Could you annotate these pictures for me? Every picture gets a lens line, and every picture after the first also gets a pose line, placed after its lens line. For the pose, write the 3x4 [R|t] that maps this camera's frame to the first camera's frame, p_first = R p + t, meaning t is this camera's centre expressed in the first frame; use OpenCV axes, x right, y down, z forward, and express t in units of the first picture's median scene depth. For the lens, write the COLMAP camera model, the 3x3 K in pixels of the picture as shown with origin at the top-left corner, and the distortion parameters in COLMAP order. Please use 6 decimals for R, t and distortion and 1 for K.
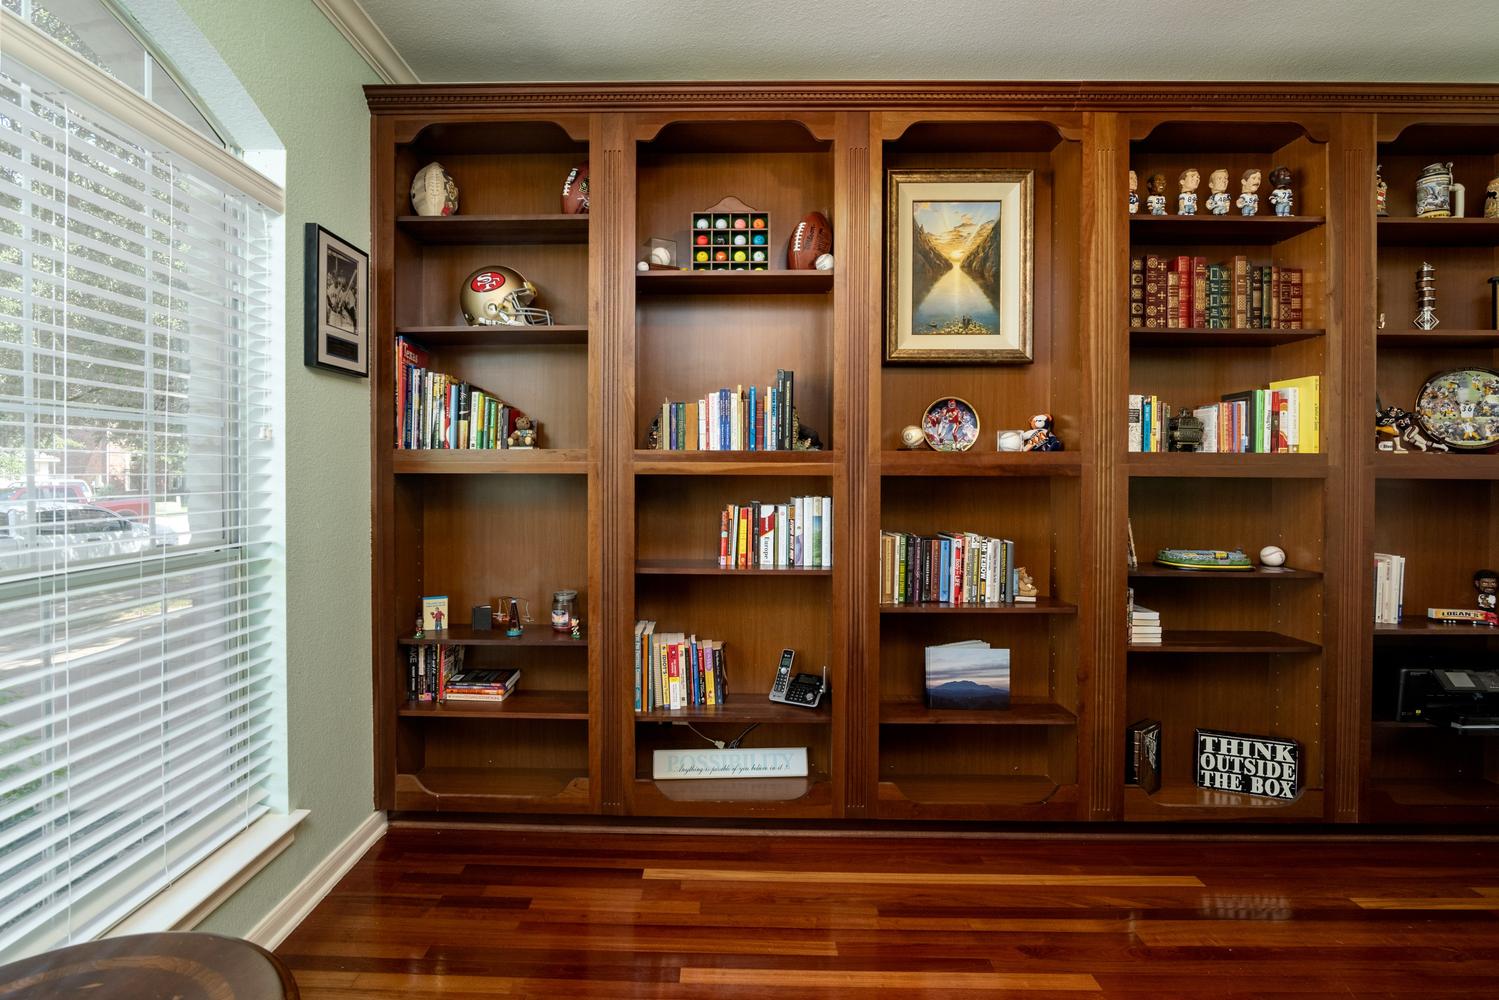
lens RADIAL K [[704.4, 0, 722.4], [0, 704.4, 476.0], [0, 0, 1]] dist [-0.011182, -0.000348]
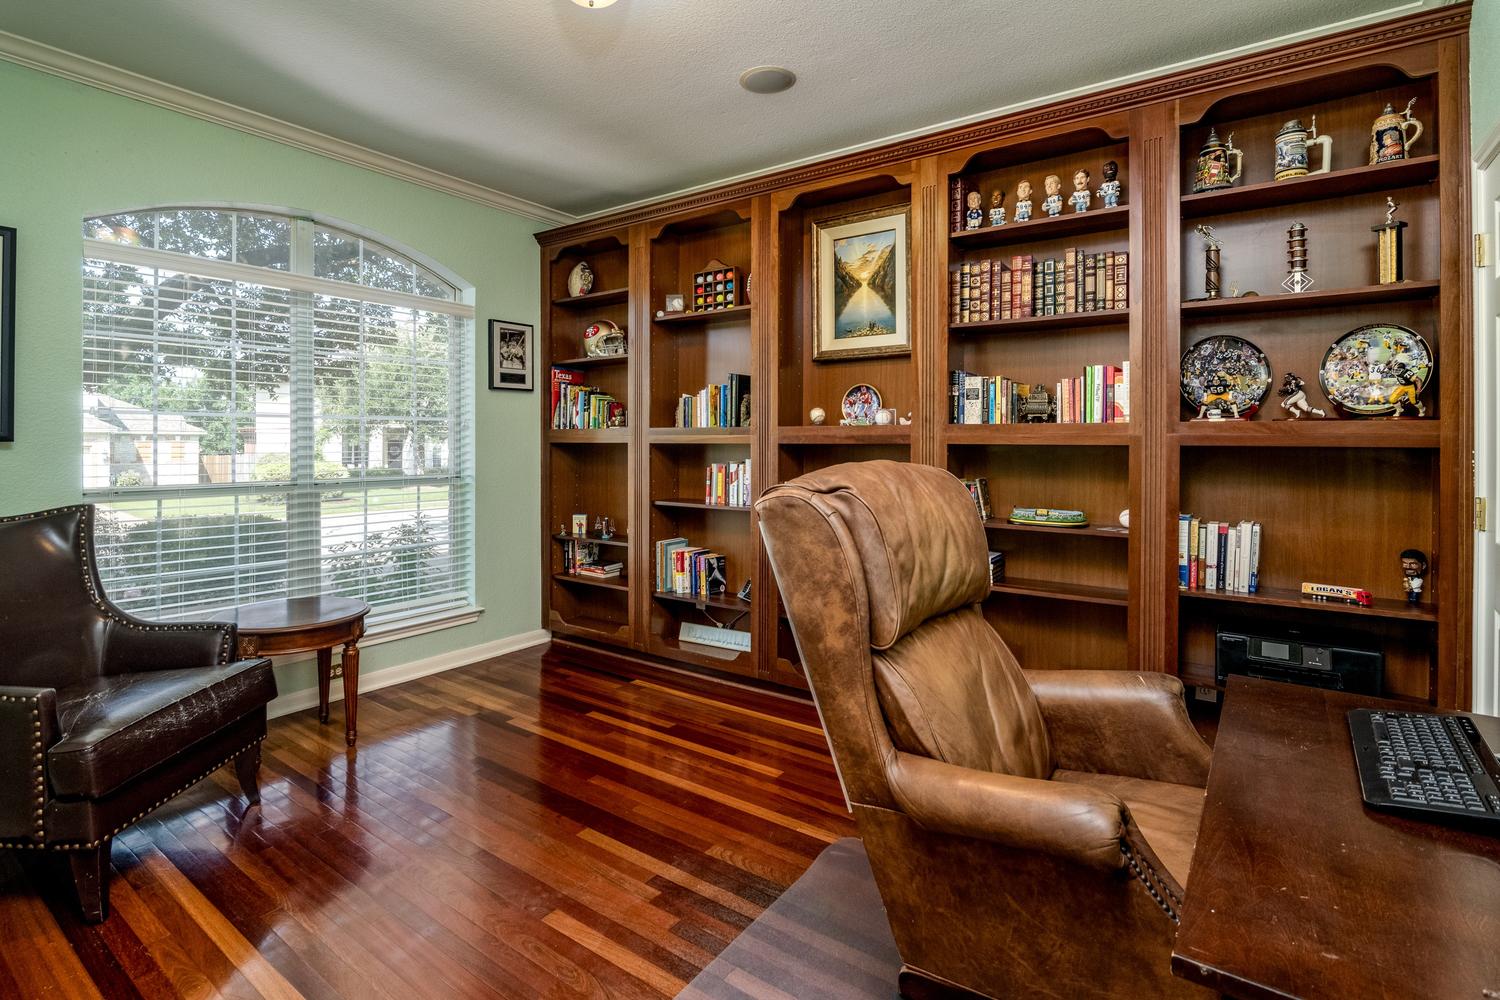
lens RADIAL K [[704.9, 0, 735.7], [0, 704.9, 440.7], [0, 0, 1]] dist [-0.011182, -0.000348]
pose [[0.829694, -0.003363, -0.558208, 0.905926], [-0.003028, 0.999940, -0.010525, 0.008630], [0.558210, 0.010422, 0.829634, -0.231790]]
